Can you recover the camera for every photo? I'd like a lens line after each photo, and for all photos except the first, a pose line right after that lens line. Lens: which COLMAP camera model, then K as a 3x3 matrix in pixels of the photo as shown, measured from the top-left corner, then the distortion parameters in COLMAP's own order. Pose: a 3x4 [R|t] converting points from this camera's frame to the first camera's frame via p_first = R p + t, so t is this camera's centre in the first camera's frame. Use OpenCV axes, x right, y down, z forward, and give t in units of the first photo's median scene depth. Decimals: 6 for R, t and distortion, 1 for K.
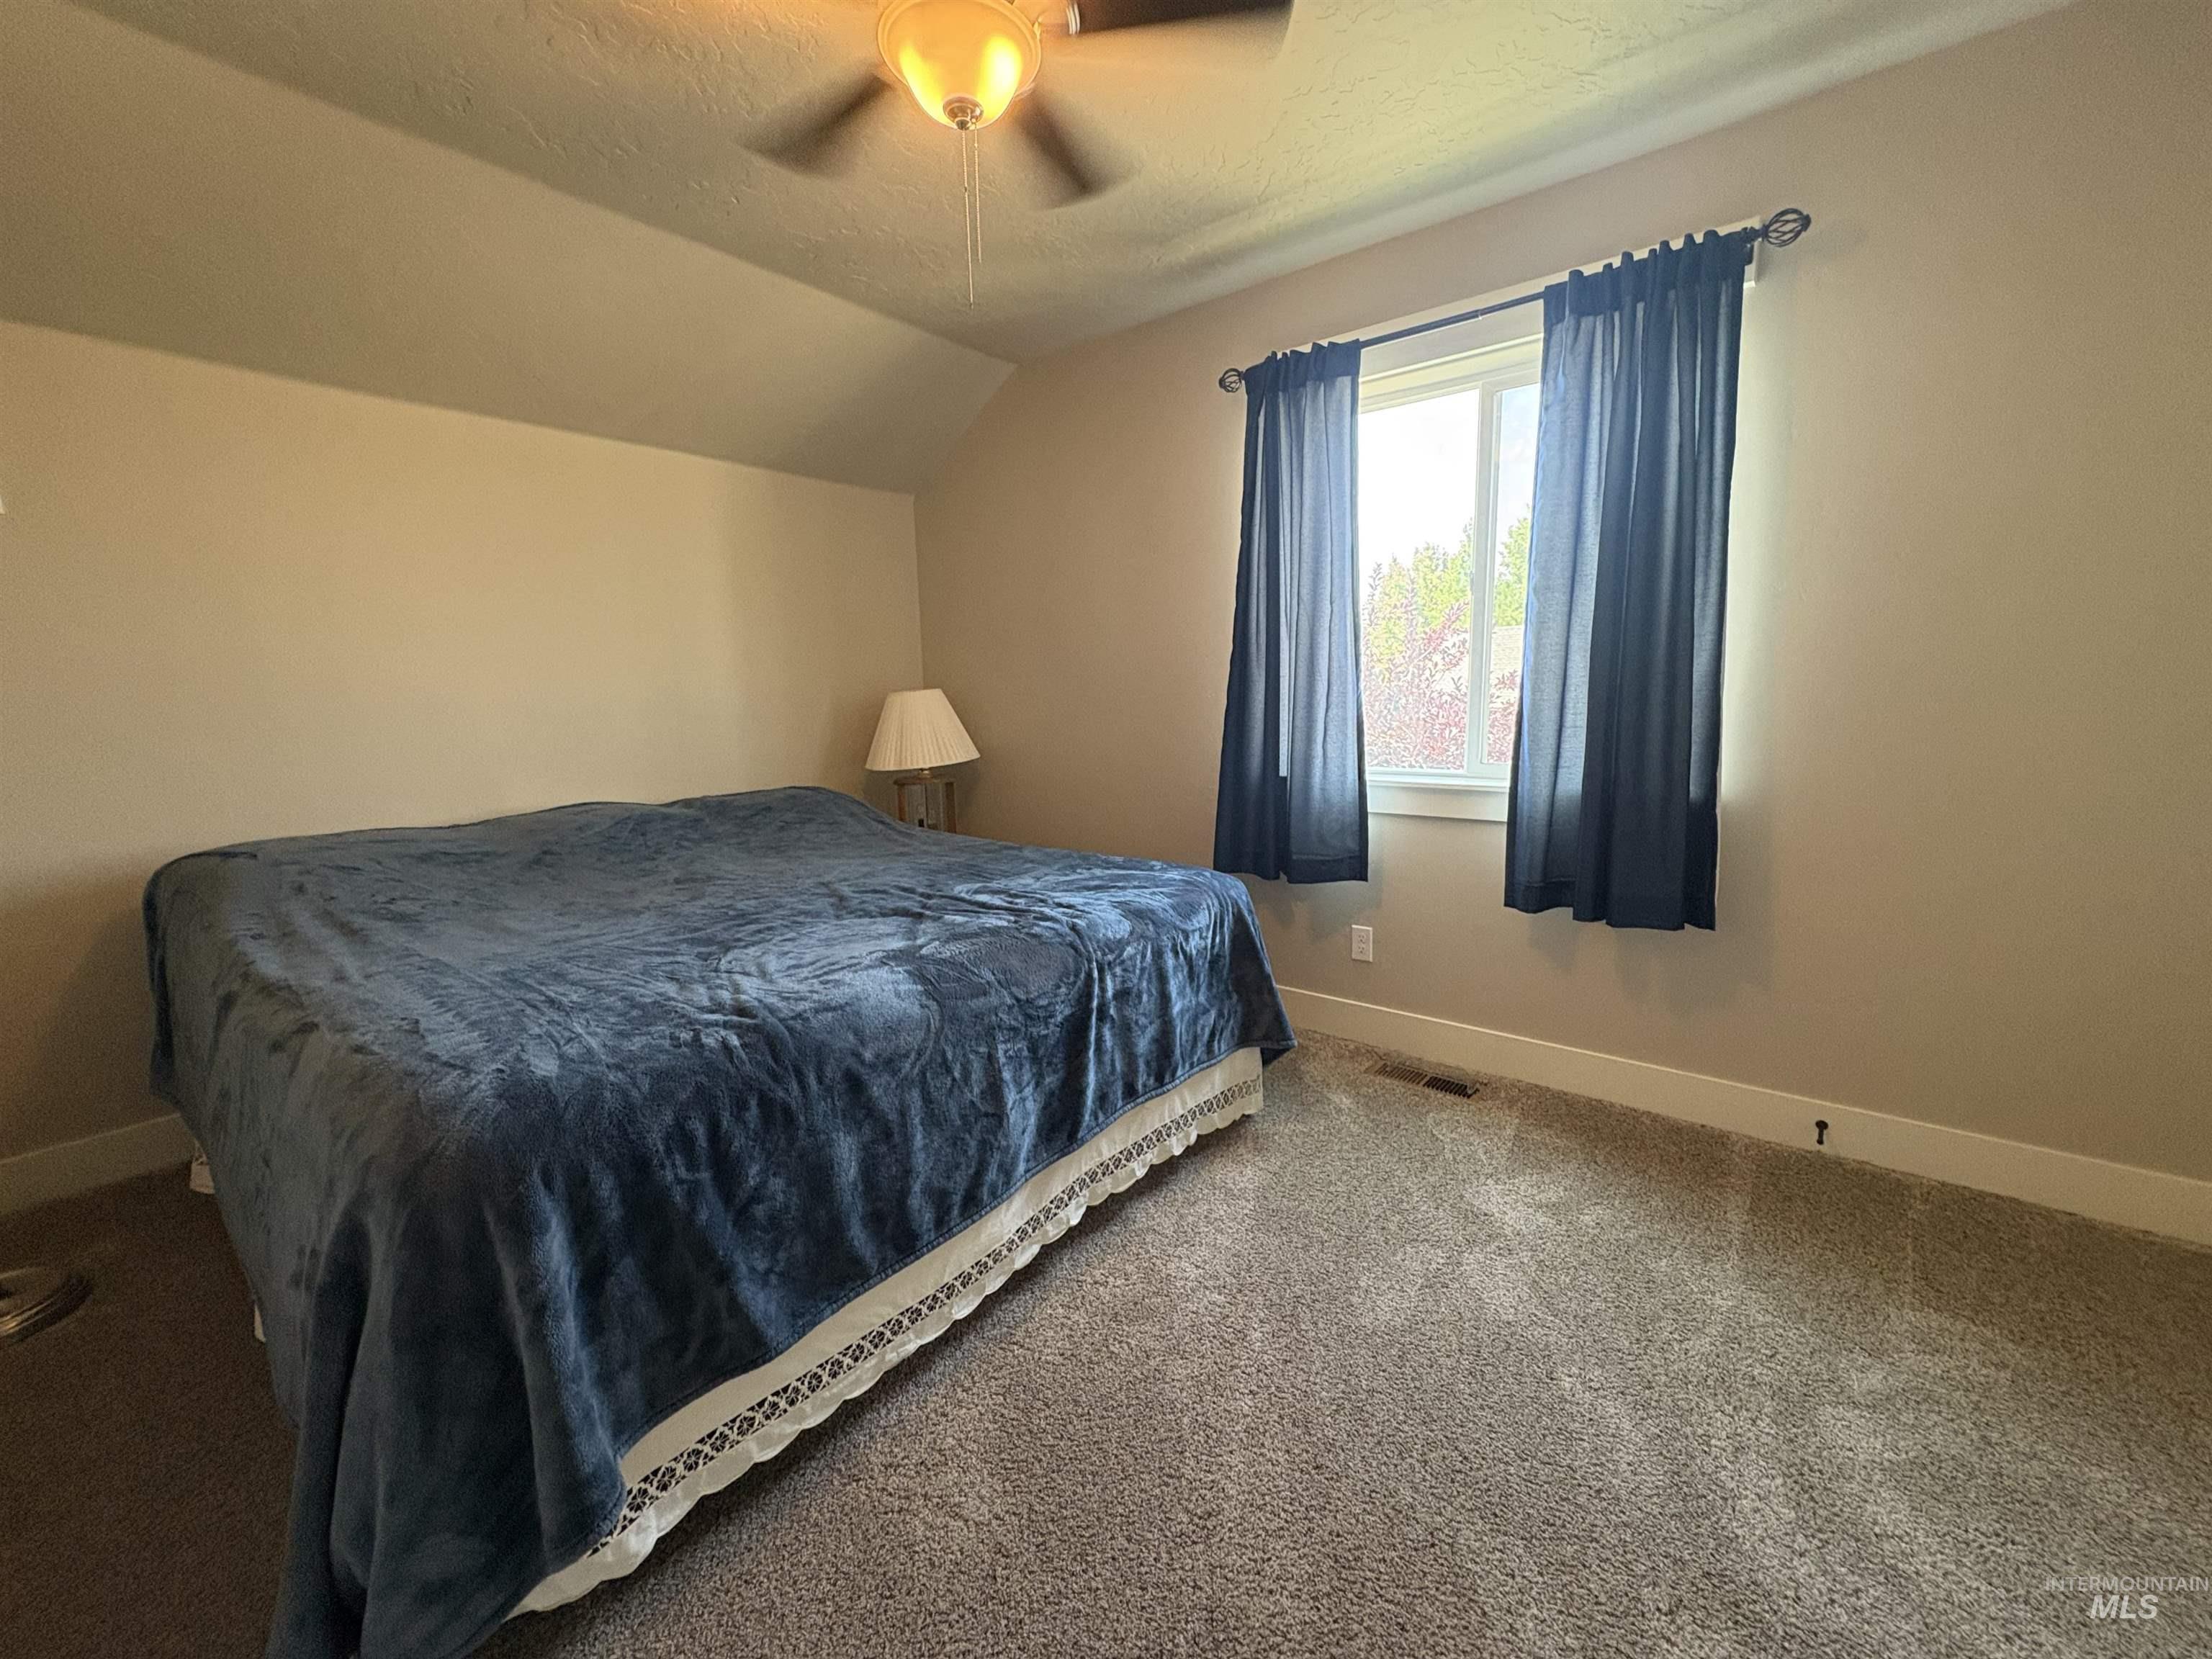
lens RADIAL K [[881.9, 0, 1104.6], [0, 881.9, 833.0], [0, 0, 1]] dist [0.002830, -0.000496]
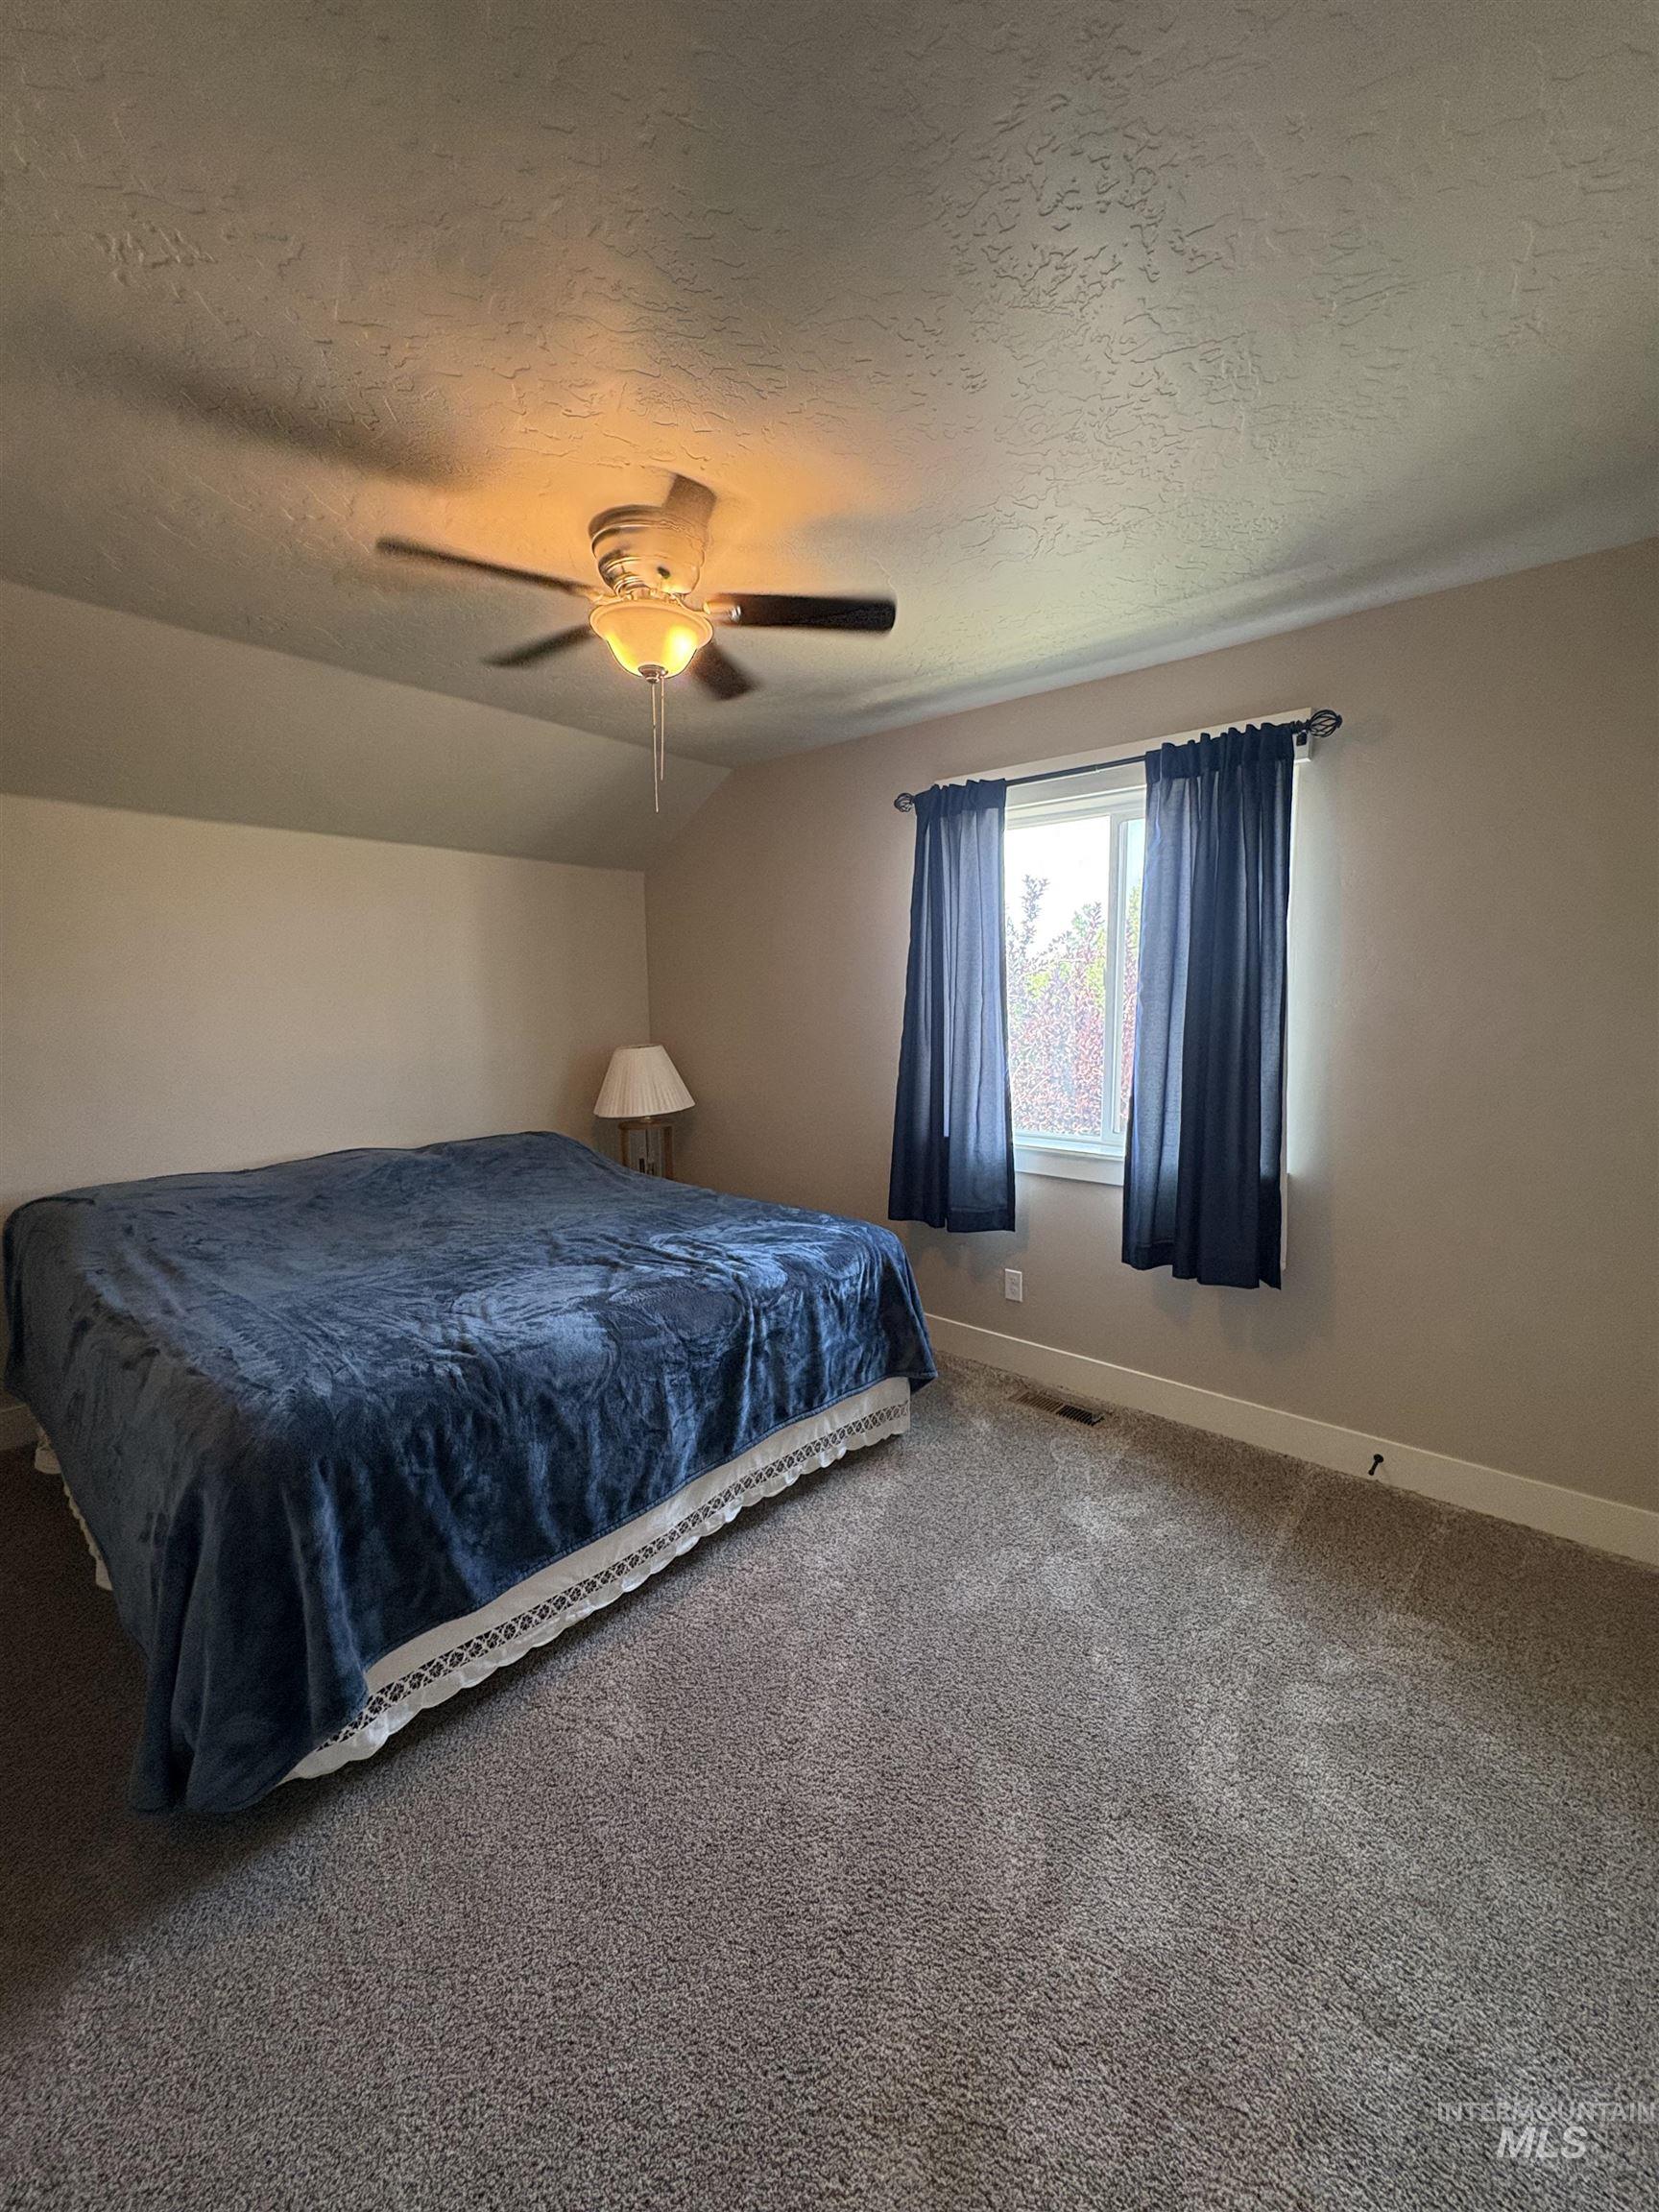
lens RADIAL K [[888.8, 0, 830.3], [0, 888.8, 1104.4], [0, 0, 1]] dist [0.000946, 0.000070]
pose [[0.999297, 0.017993, -0.032889, 0.154376], [-0.019169, 0.999176, -0.035776, -0.110999], [0.032218, 0.036381, 0.998819, -0.293912]]
